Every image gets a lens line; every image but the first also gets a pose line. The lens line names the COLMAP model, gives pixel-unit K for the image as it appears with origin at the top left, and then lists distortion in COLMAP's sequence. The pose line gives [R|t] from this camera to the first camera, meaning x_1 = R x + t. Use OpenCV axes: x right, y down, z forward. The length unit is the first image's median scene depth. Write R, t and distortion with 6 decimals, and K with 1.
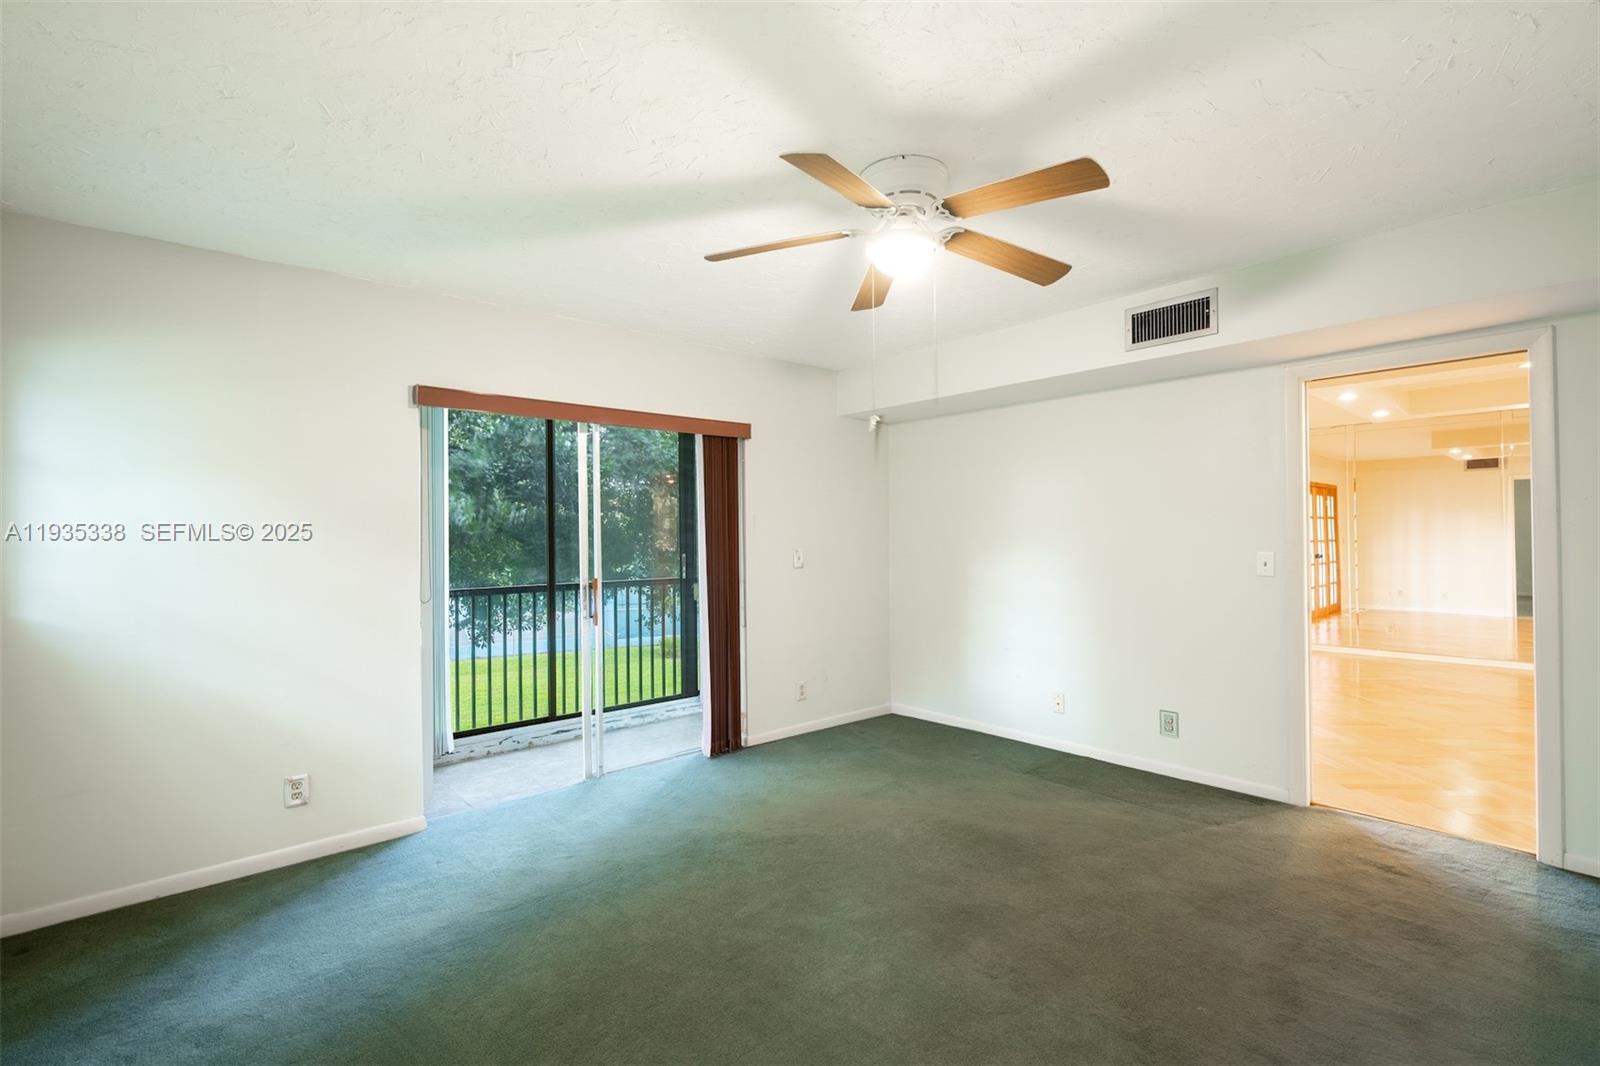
lens RADIAL K [[722.6, 0, 800.0], [0, 722.6, 533.0], [0, 0, 1]] dist [-0.002588, 0.000337]
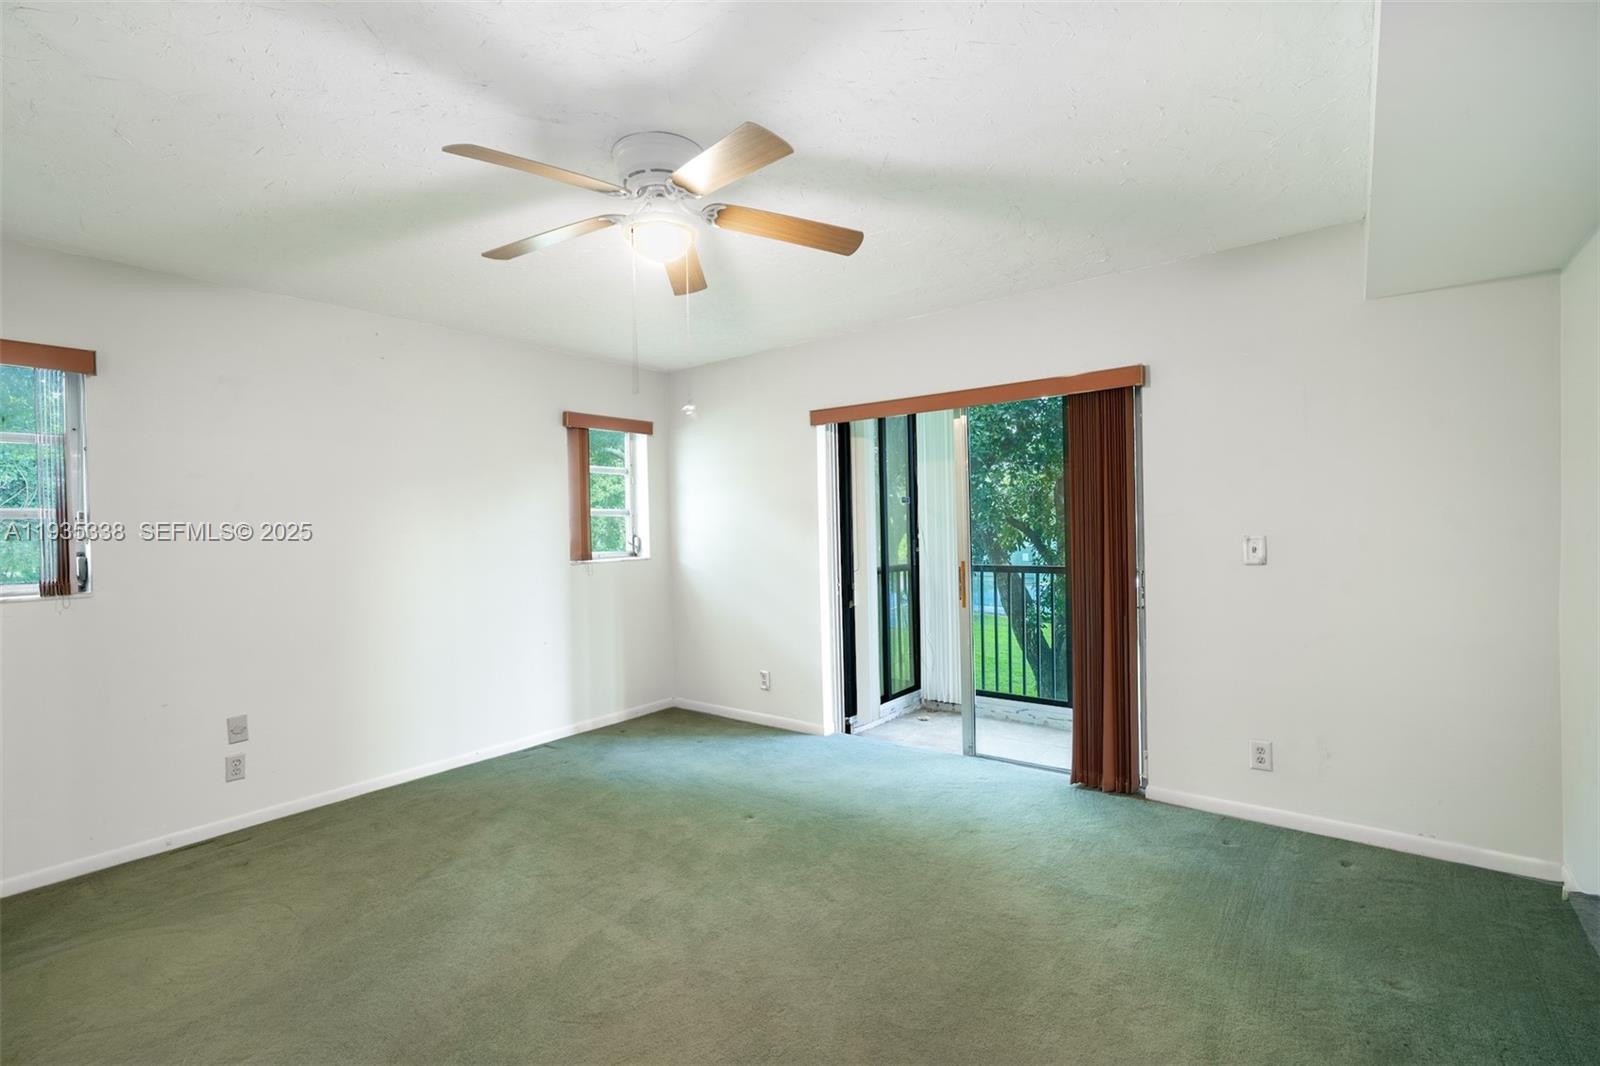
lens RADIAL K [[722.6, 0, 800.0], [0, 722.6, 533.0], [0, 0, 1]] dist [-0.002588, 0.000337]
pose [[0.188653, 0.016035, -0.981913, 0.648831], [0.023262, 0.999513, 0.020792, -0.002514], [0.981768, -0.026764, 0.188188, 0.566422]]
